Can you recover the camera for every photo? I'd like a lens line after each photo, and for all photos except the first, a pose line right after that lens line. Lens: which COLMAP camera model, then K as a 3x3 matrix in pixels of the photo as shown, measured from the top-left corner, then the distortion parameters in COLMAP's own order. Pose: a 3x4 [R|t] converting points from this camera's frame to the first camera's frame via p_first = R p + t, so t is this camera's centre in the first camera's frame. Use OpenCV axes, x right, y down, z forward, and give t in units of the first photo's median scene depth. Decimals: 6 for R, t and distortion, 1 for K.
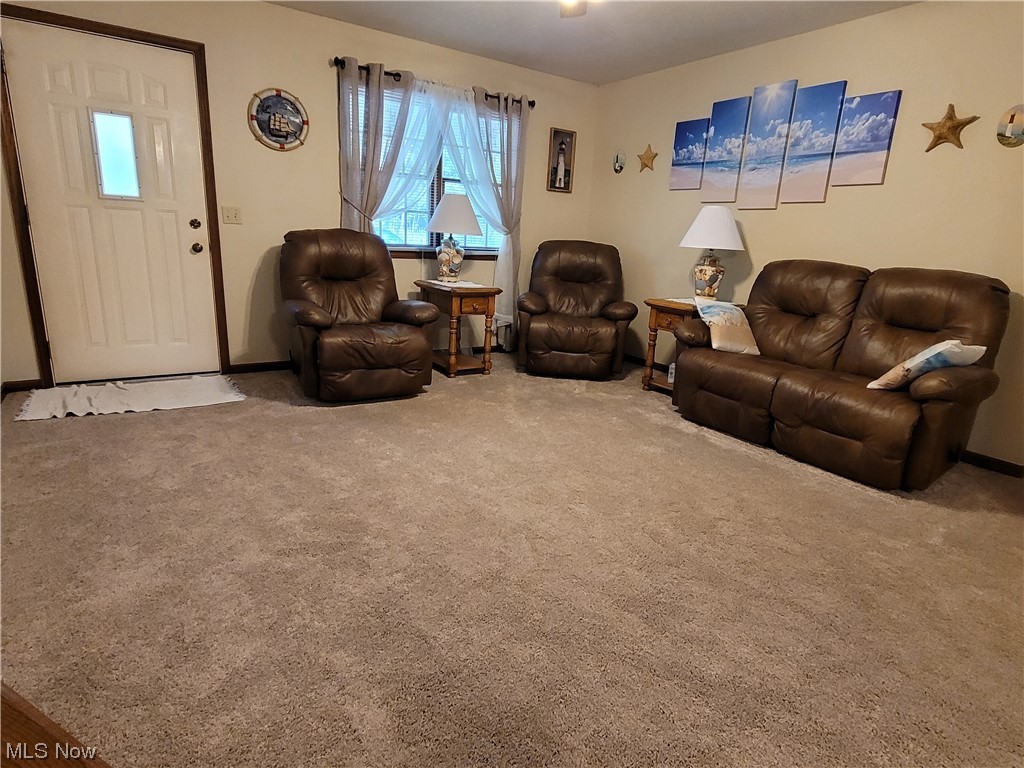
lens RADIAL K [[560.0, 0, 515.9], [0, 560.0, 381.2], [0, 0, 1]] dist [0.011147, -0.003269]
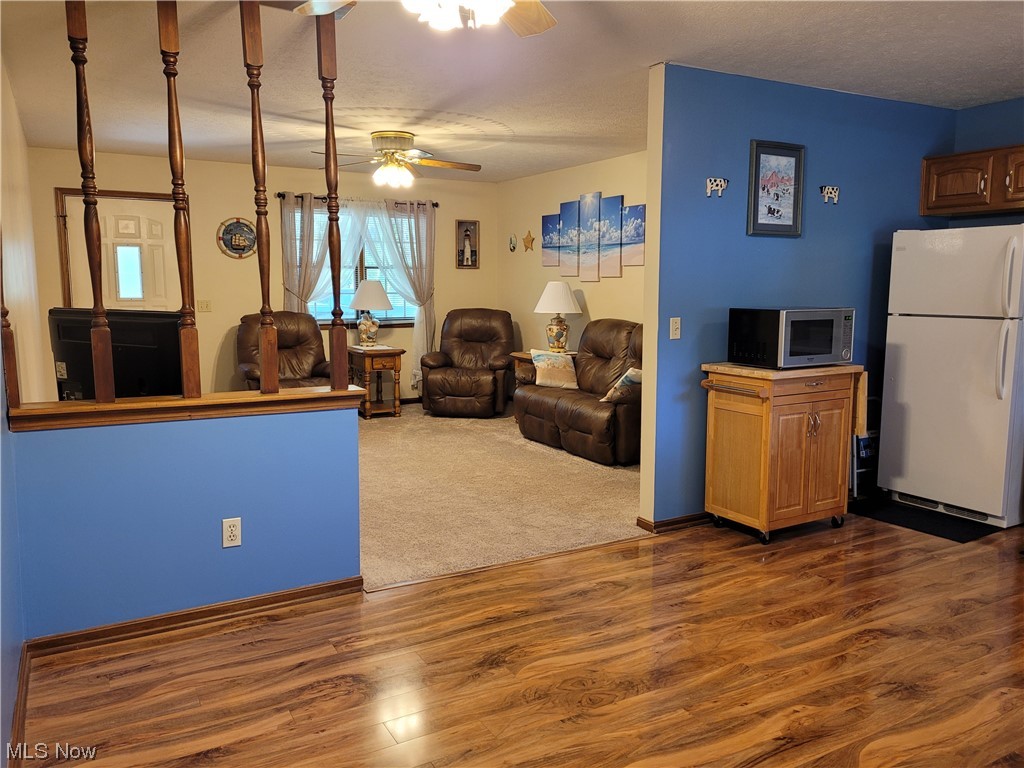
lens RADIAL K [[766.0, 0, 512.4], [0, 766.0, 382.8], [0, 0, 1]] dist [0.039122, -0.015705]
pose [[0.996126, -0.041104, -0.077743, 0.378126], [0.031057, 0.991507, -0.126294, 0.151506], [0.082274, 0.123390, 0.988942, -0.767633]]
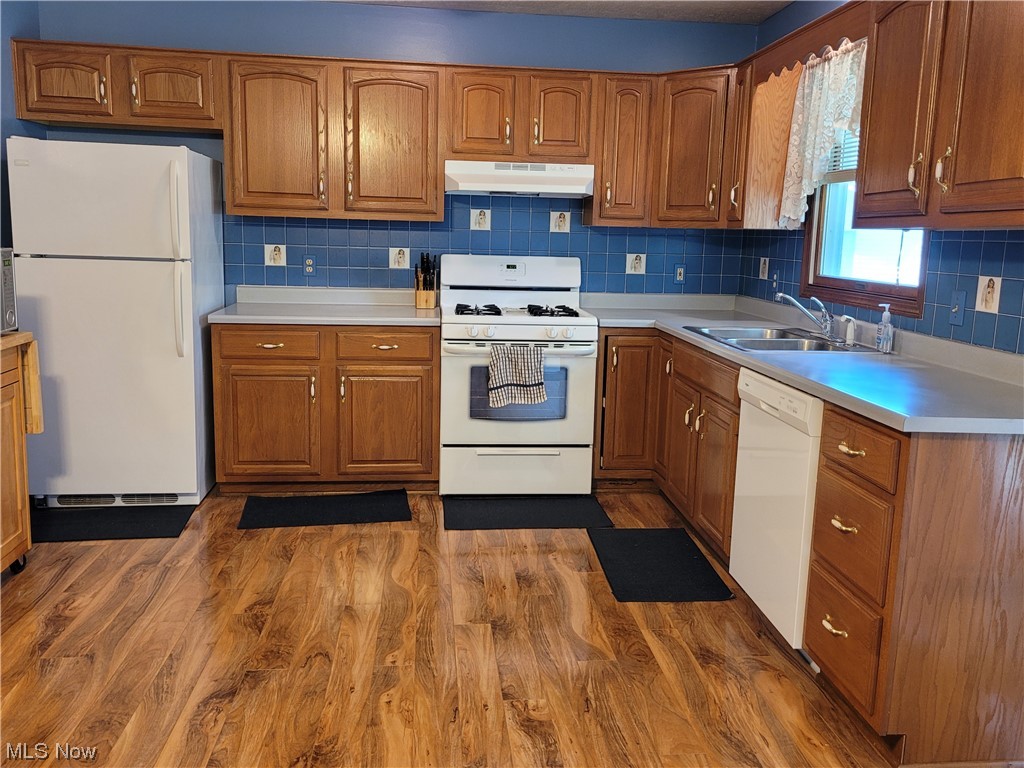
lens RADIAL K [[871.1, 0, 515.2], [0, 871.1, 373.6], [0, 0, 1]] dist [0.054040, -0.040467]
pose [[0.471037, -0.181583, 0.863222, 0.272371], [0.216391, 0.972469, 0.086485, 0.078294], [-0.855160, 0.146056, 0.497361, -0.497320]]
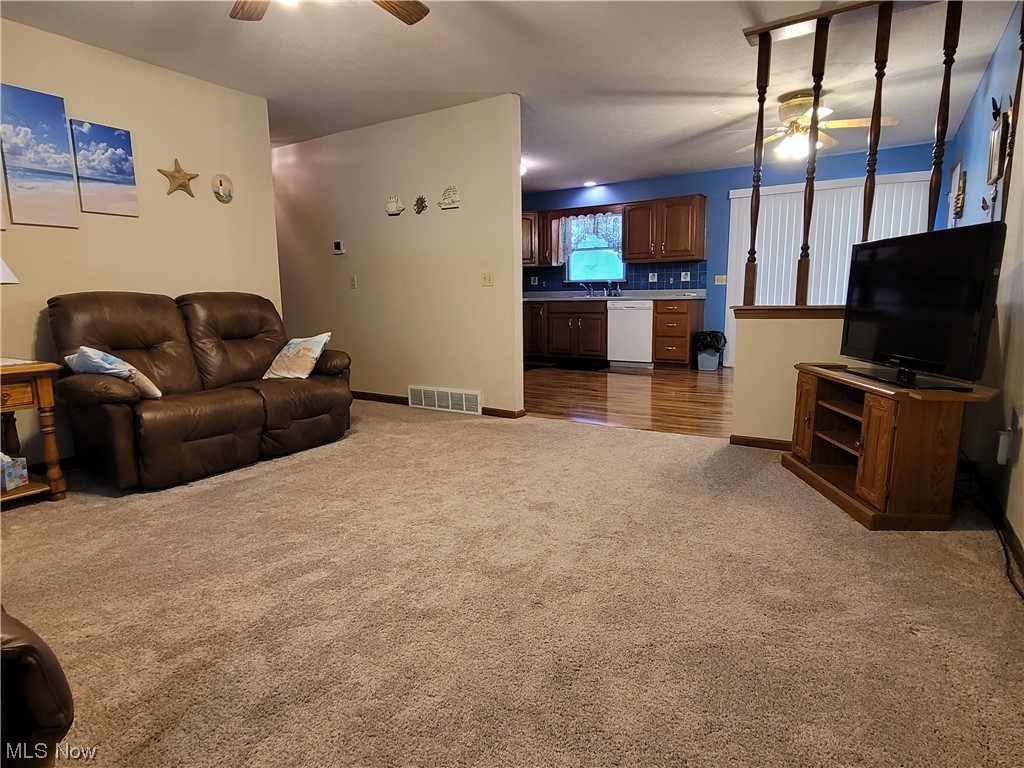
lens RADIAL K [[560.0, 0, 512.7], [0, 560.0, 385.2], [0, 0, 1]] dist [0.011147, -0.003269]
pose [[-0.392122, -0.196268, 0.898732, -0.533760], [0.223782, 0.927275, 0.300138, -0.181276], [-0.892279, 0.318811, -0.319684, 0.676614]]
